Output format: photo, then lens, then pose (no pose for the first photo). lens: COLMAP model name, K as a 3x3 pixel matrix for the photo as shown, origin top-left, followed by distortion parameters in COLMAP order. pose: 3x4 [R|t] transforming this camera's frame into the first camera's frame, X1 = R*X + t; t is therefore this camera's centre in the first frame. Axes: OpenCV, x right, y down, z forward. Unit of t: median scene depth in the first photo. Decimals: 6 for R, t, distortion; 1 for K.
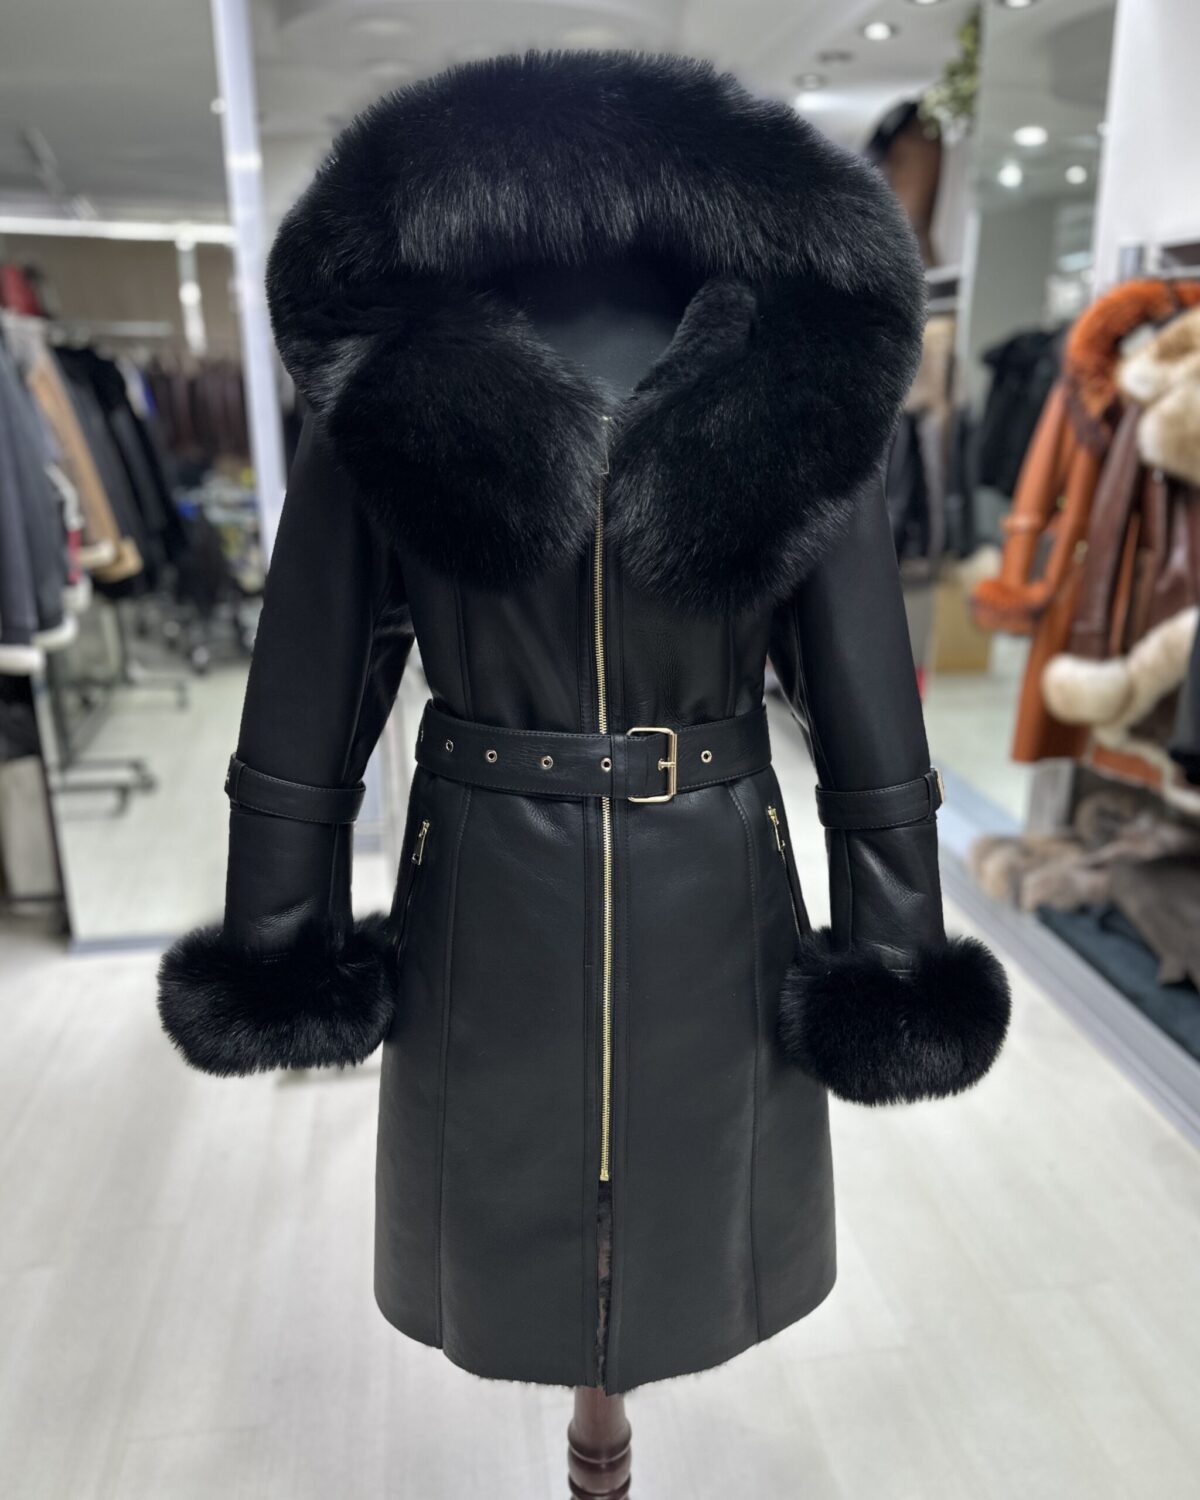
lens RADIAL K [[1201.1, 0, 608.1], [0, 1201.1, 795.2], [0, 0, 1]] dist [0.033820, -0.126494]
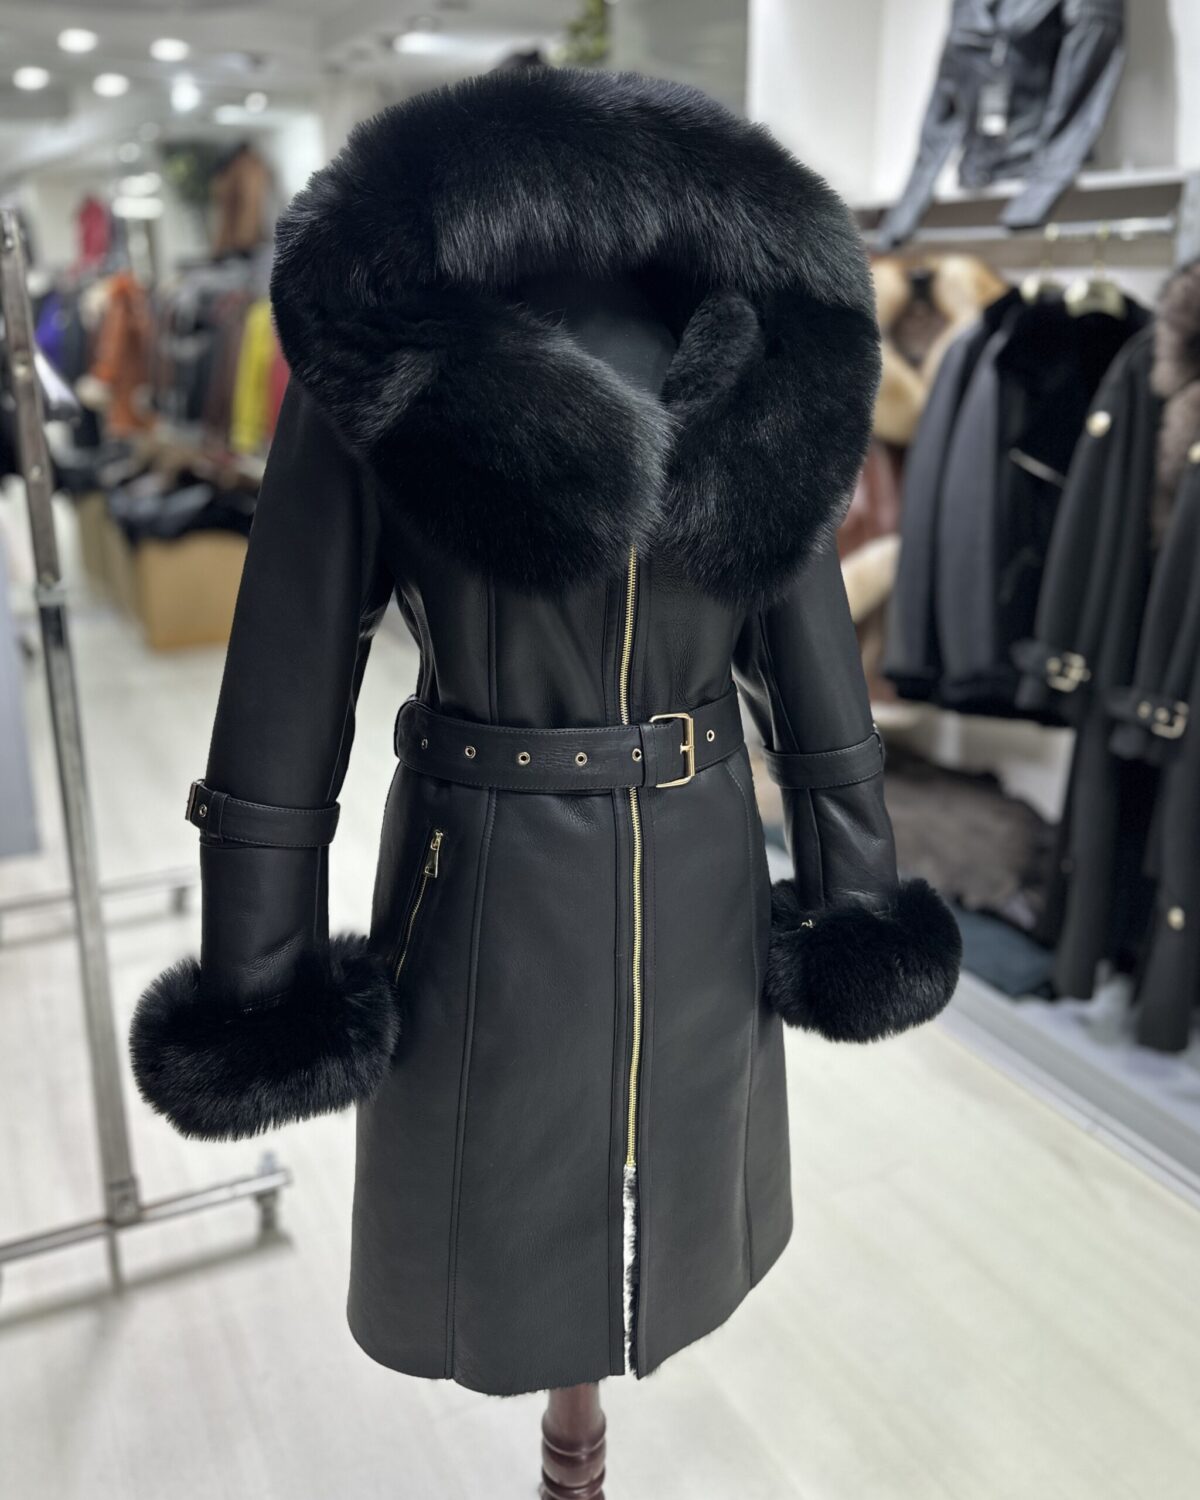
lens RADIAL K [[1224.5, 0, 596.9], [0, 1224.5, 680.7], [0, 0, 1]] dist [0.008392, 0.081843]
pose [[0.942699, -0.087580, 0.321945, -0.354623], [0.099975, 0.994744, -0.022136, -0.067153], [-0.318314, 0.053054, 0.946500, 0.024961]]
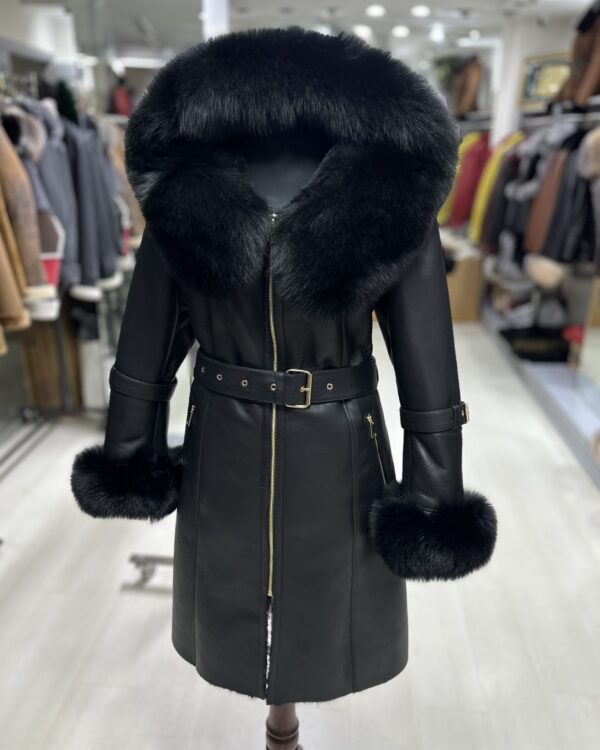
lens RADIAL K [[657.2, 0, 300.0], [0, 657.2, 375.0], [0, 0, 1]] dist [0.000696, -0.009393]
pose [[0.975415, 0.089463, -0.201402, 0.249693], [-0.087784, 0.995990, 0.017270, -0.065980], [0.202139, 0.000834, 0.979356, -0.040208]]
